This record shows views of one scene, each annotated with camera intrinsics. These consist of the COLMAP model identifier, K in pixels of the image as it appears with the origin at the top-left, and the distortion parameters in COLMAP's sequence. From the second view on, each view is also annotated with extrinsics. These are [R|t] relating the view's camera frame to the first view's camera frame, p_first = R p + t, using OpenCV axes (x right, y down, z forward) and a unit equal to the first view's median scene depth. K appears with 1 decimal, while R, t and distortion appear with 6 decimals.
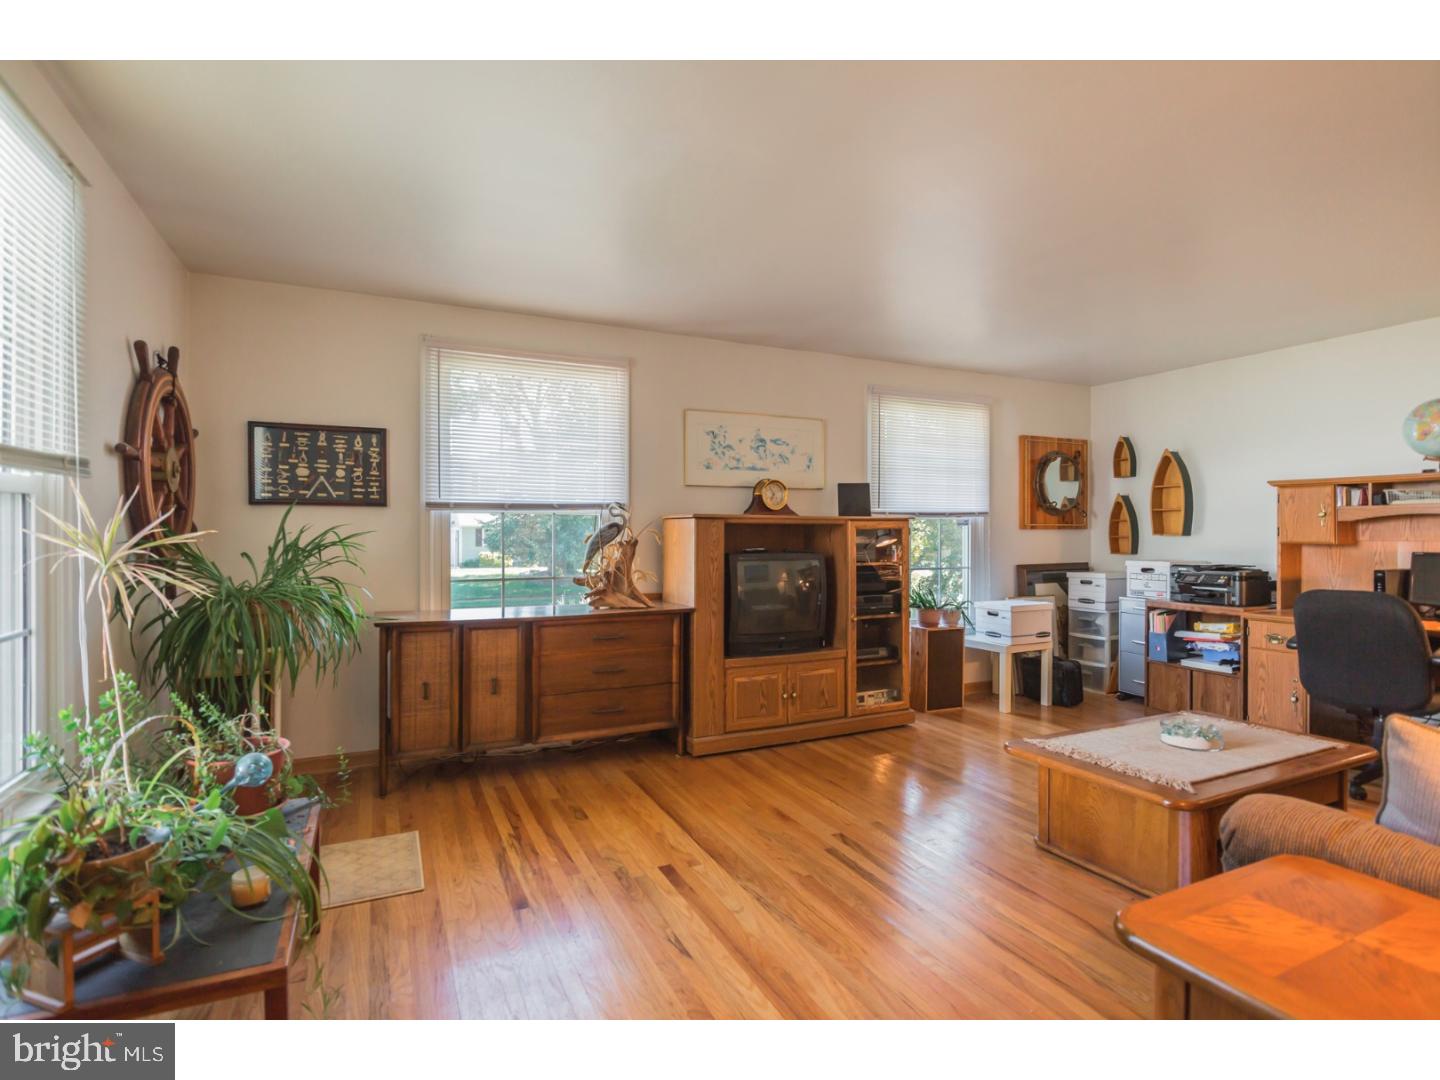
lens RADIAL K [[731.8, 0, 717.3], [0, 731.8, 538.6], [0, 0, 1]] dist [-0.019396, -0.000681]
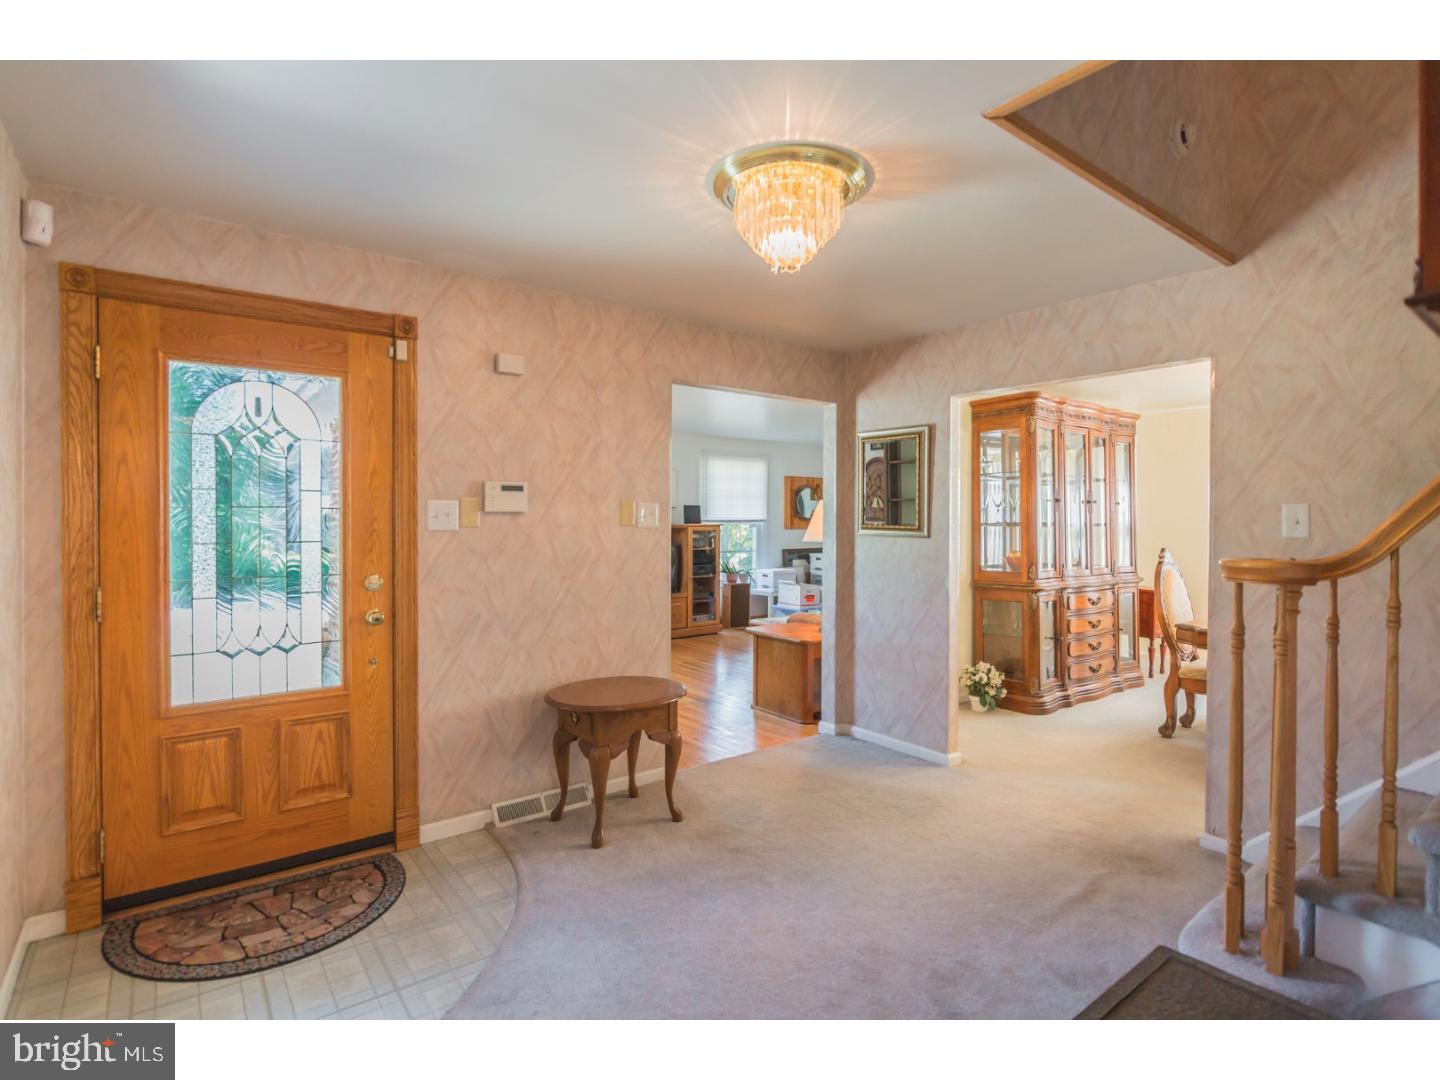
lens RADIAL K [[731.8, 0, 720.2], [0, 731.8, 529.9], [0, 0, 1]] dist [-0.019396, -0.000681]
pose [[0.974738, 0.006107, 0.223266, -0.147788], [-0.008318, 0.999925, 0.008965, -0.028416], [-0.223195, -0.010596, 0.974716, -0.775934]]
